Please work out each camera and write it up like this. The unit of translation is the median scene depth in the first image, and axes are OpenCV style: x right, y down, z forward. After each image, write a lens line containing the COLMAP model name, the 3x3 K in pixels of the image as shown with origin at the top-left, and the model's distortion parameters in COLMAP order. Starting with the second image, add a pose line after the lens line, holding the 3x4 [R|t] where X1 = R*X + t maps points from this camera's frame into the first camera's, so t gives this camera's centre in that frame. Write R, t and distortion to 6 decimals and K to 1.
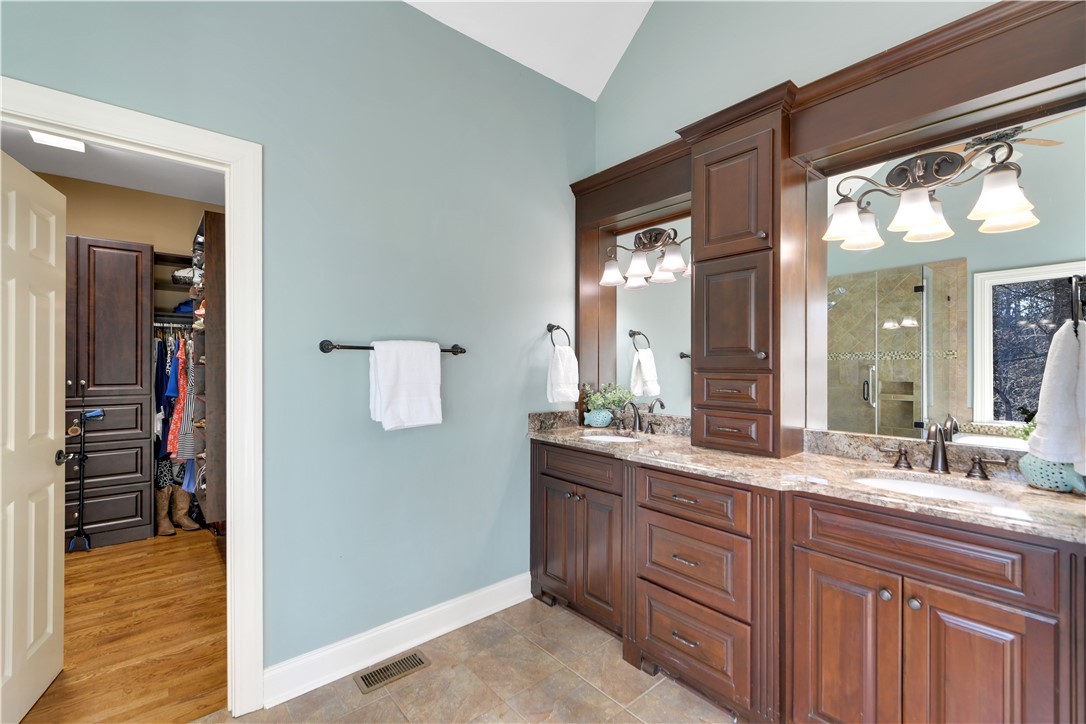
lens RADIAL K [[435.1, 0, 526.6], [0, 435.1, 362.7], [0, 0, 1]] dist [0.000459, 0.000080]
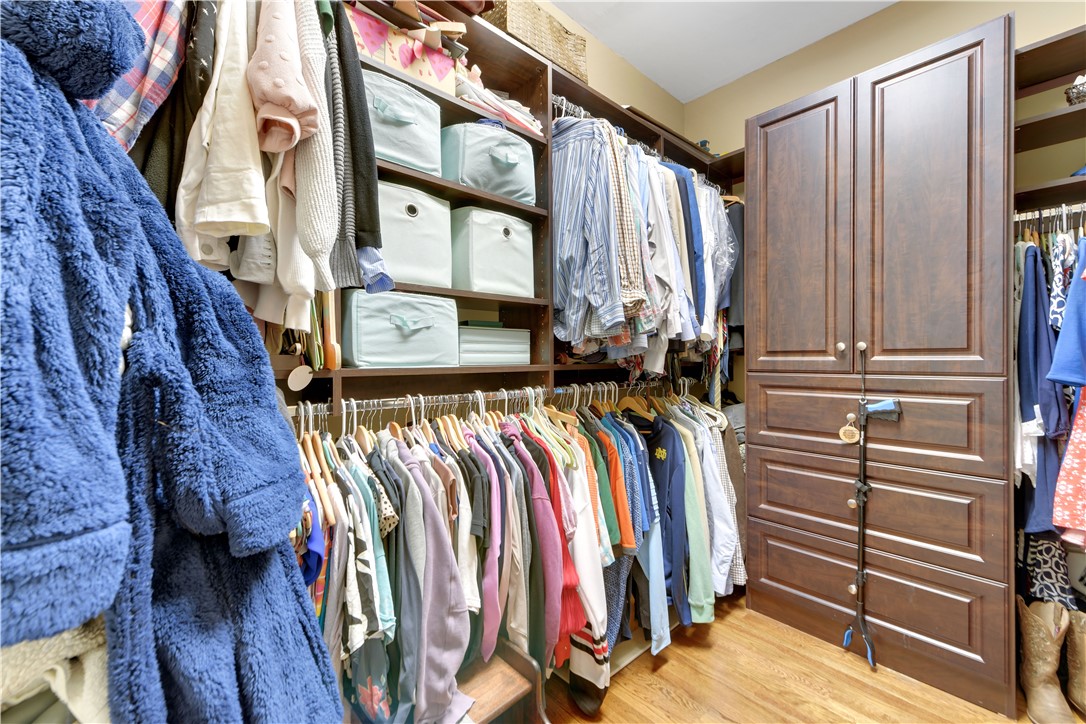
lens RADIAL K [[435.1, 0, 526.6], [0, 435.1, 362.7], [0, 0, 1]] dist [0.000459, 0.000080]
pose [[0.015170, 0.001761, -0.999883, -0.444827], [0.005988, 0.999980, 0.001852, 0.056629], [0.999867, -0.006015, 0.015159, 0.524629]]
